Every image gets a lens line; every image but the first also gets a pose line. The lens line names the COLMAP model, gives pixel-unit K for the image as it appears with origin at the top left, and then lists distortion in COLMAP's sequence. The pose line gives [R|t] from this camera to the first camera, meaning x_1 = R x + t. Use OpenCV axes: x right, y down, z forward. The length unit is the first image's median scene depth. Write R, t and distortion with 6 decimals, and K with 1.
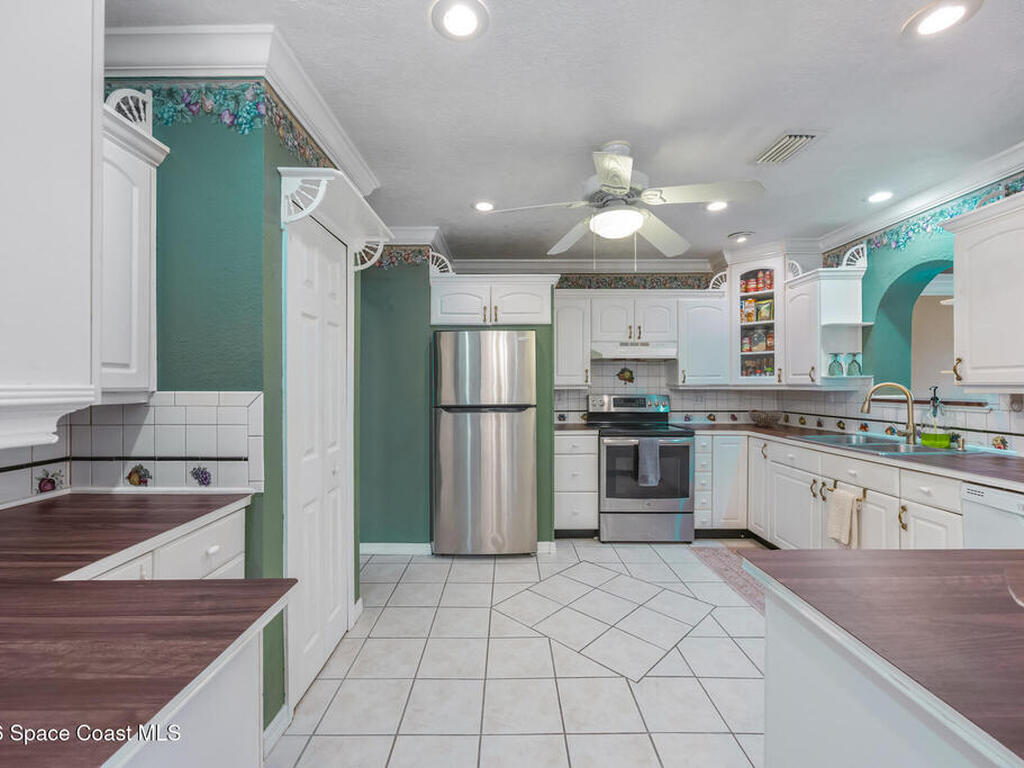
lens RADIAL K [[436.5, 0, 506.7], [0, 436.5, 380.5], [0, 0, 1]] dist [0.002247, 0.000270]
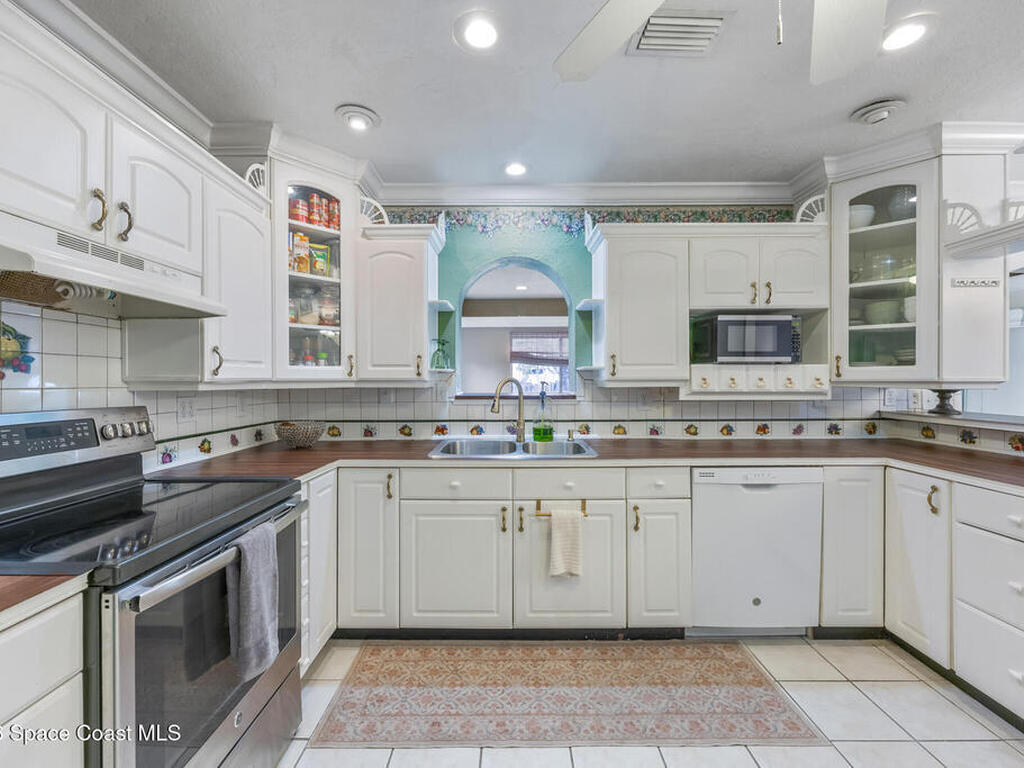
lens RADIAL K [[436.5, 0, 513.6], [0, 436.5, 381.2], [0, 0, 1]] dist [0.002247, 0.000270]
pose [[0.004795, -0.002186, 0.999986, -0.027874], [-0.009560, 0.999952, 0.002232, 0.007610], [-0.999943, -0.009571, 0.004774, 0.742805]]
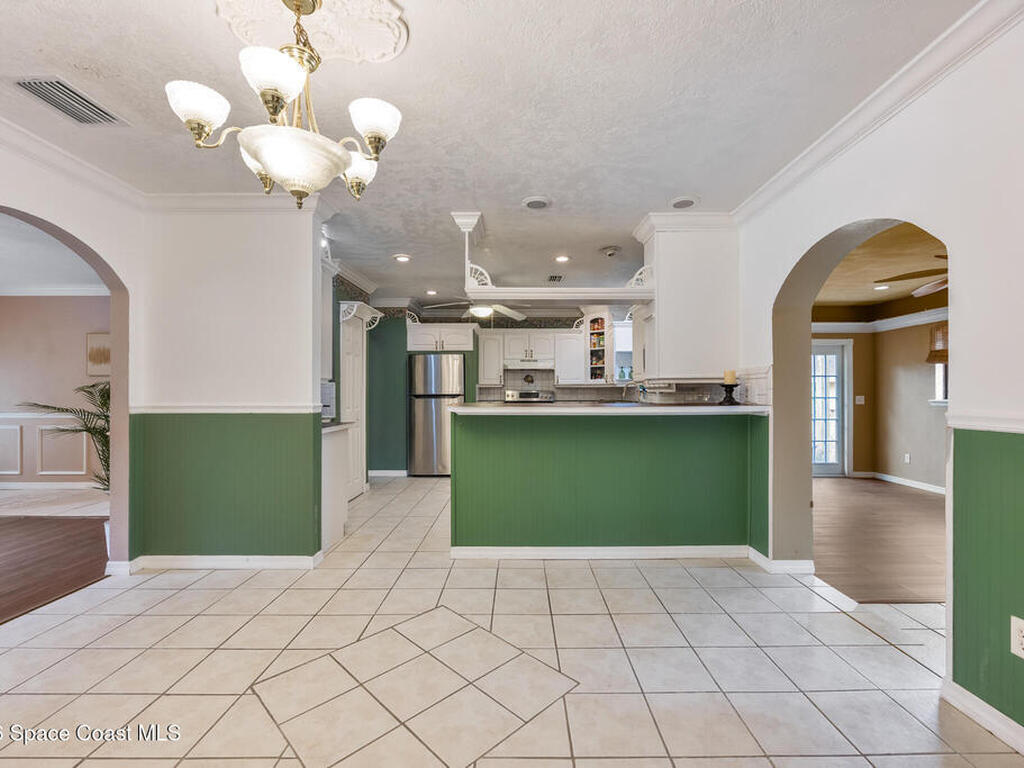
lens RADIAL K [[436.5, 0, 508.8], [0, 436.5, 393.1], [0, 0, 1]] dist [0.002247, 0.000270]
pose [[0.999843, 0.003028, -0.017473, 0.260036], [-0.002784, 0.999898, 0.013981, 0.021534], [0.017514, -0.013930, 0.999750, -0.756400]]
